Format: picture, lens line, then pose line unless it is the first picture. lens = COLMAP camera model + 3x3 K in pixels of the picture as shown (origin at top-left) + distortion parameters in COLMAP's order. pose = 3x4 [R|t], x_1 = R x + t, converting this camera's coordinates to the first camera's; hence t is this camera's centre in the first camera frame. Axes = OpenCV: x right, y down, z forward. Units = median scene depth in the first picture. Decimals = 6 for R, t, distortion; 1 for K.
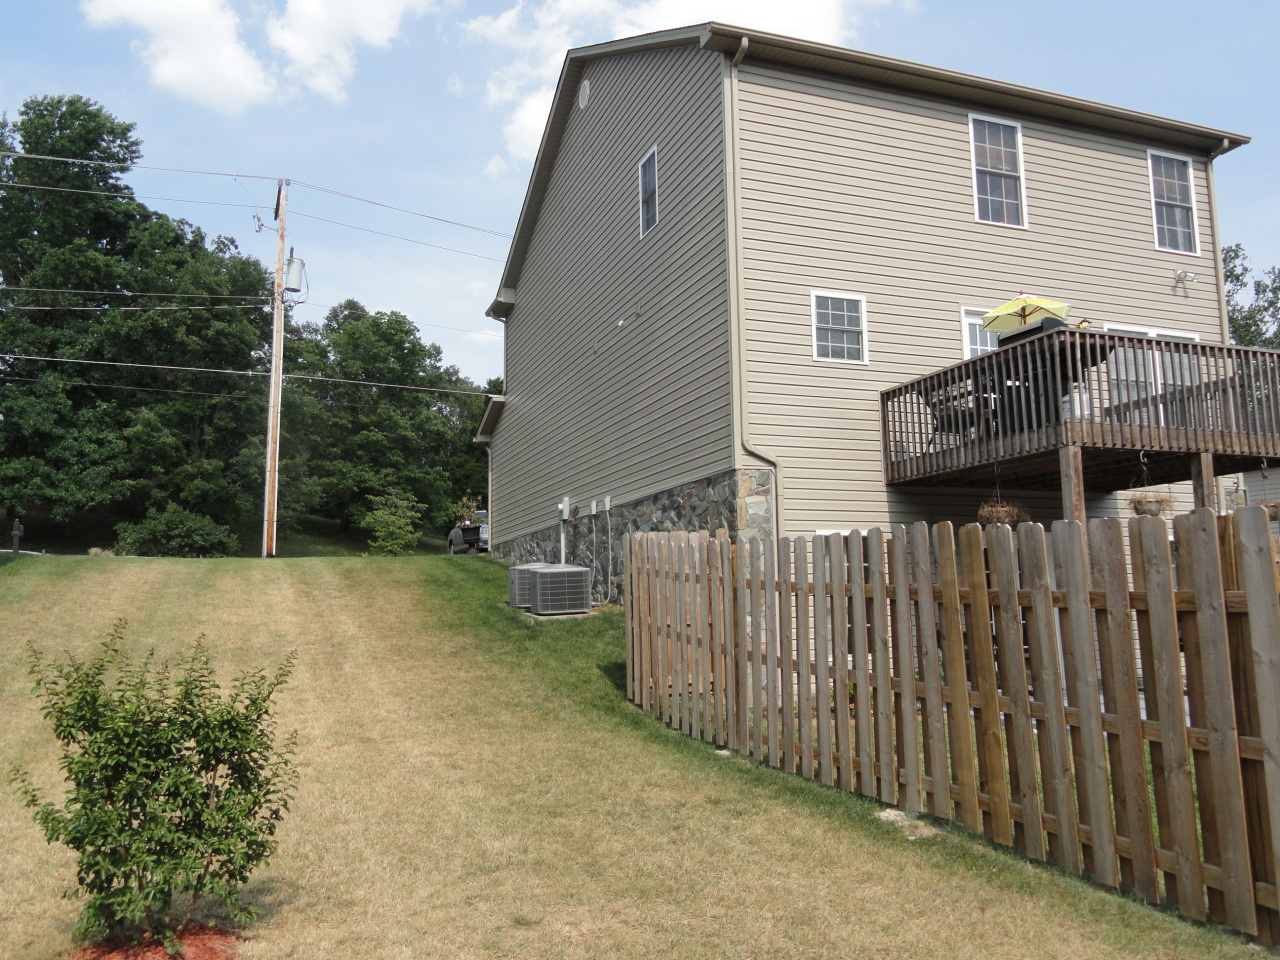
lens RADIAL K [[1006.9, 0, 637.4], [0, 1006.9, 505.4], [0, 0, 1]] dist [-0.045688, 0.036383]
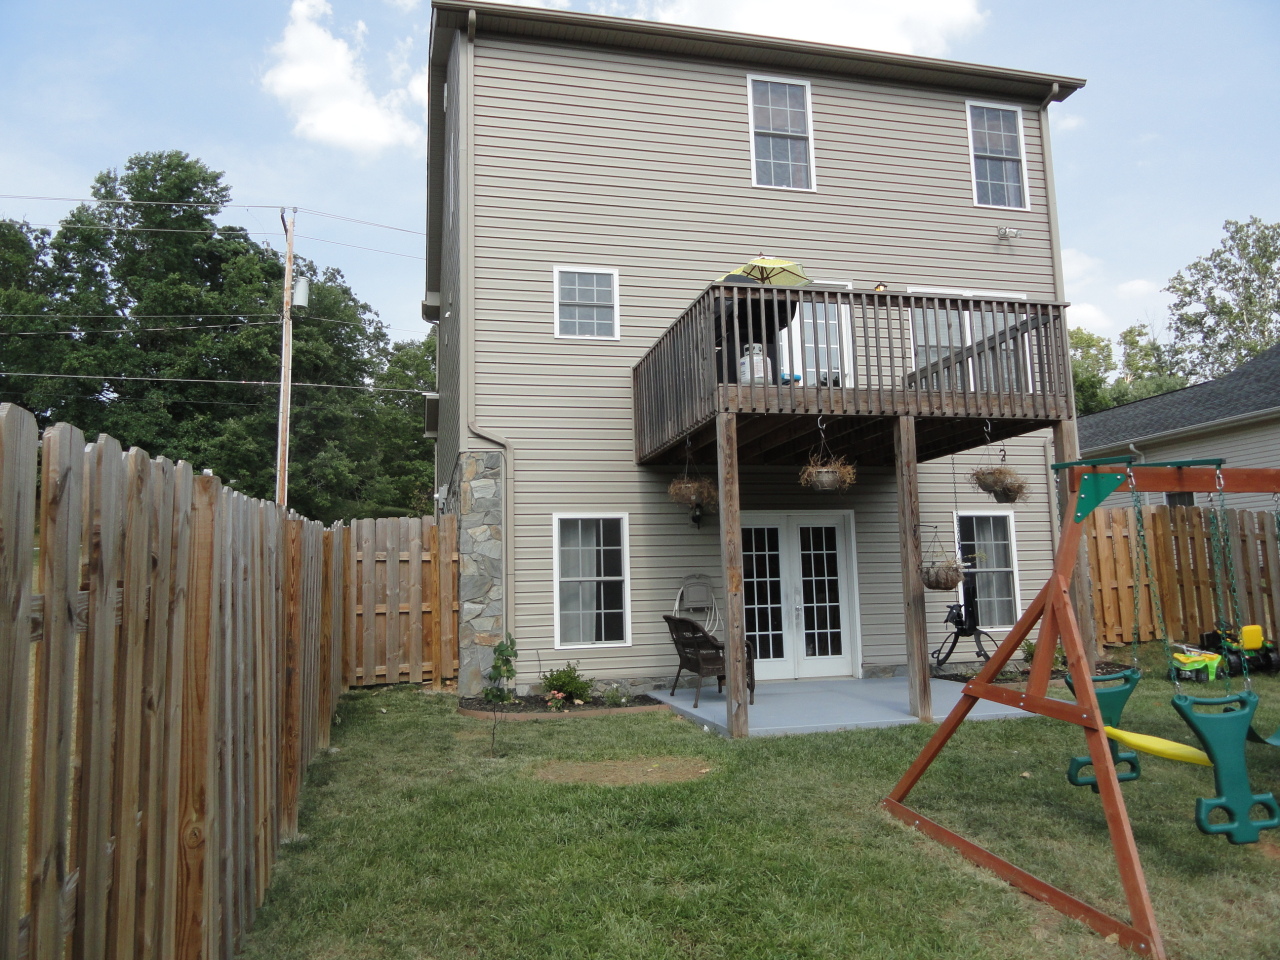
lens RADIAL K [[897.9, 0, 640.0], [0, 897.9, 480.0], [0, 0, 1]] dist [-0.007242, 0.001756]
pose [[0.992989, -0.025727, -0.115369, 0.293084], [0.023690, 0.999539, -0.018992, 0.009047], [0.115805, 0.016126, 0.993141, 0.127680]]
